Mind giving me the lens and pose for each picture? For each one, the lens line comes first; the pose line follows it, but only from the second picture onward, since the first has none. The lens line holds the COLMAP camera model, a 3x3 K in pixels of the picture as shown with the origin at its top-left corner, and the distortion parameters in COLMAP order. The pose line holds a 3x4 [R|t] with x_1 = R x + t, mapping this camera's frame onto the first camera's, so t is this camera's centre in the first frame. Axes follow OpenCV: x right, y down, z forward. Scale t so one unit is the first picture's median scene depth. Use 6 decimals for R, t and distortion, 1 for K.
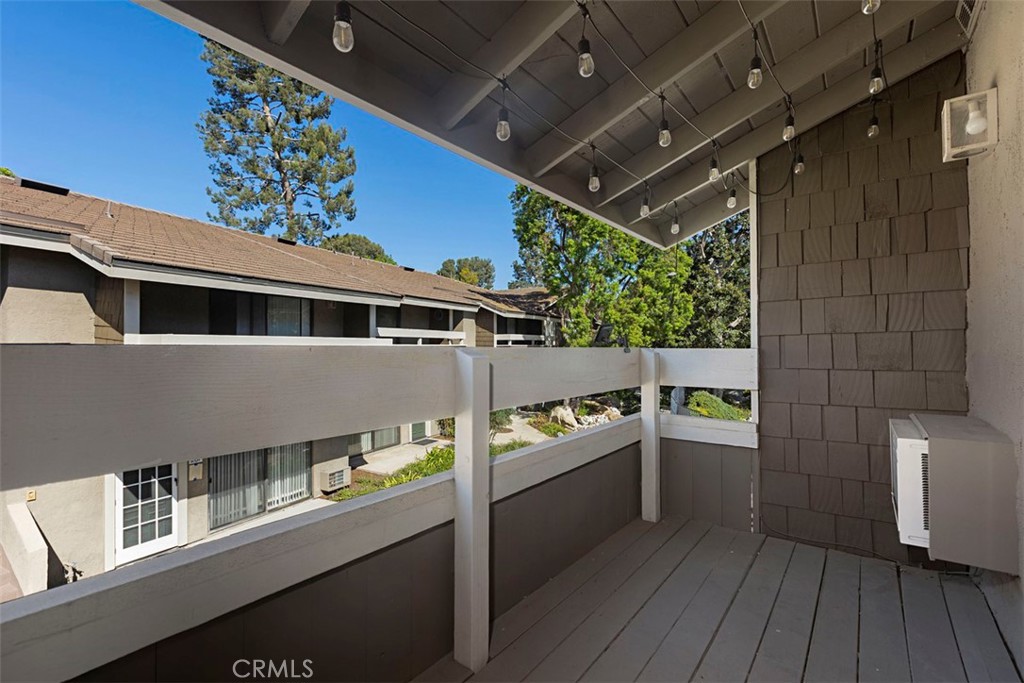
lens RADIAL K [[473.9, 0, 514.7], [0, 473.9, 343.9], [0, 0, 1]] dist [0.003224, 0.001208]
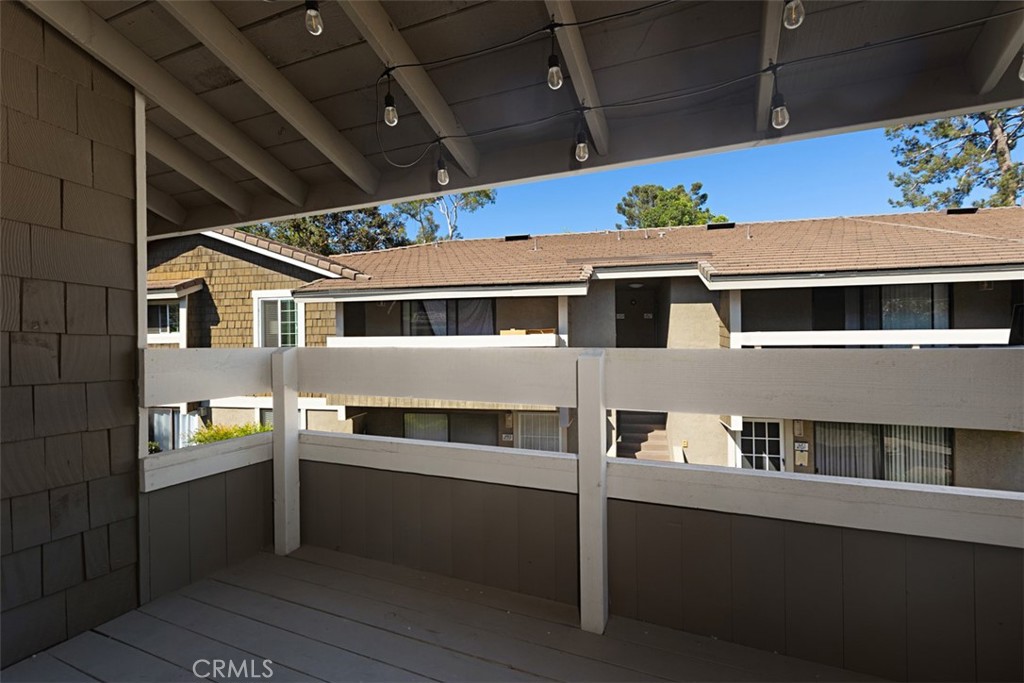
lens RADIAL K [[473.9, 0, 514.8], [0, 473.9, 343.0], [0, 0, 1]] dist [0.003224, 0.001208]
pose [[0.226275, 0.000254, -0.974063, 0.105593], [0.009617, 0.999951, 0.002494, -0.000517], [0.974016, -0.009932, 0.226261, 0.056273]]
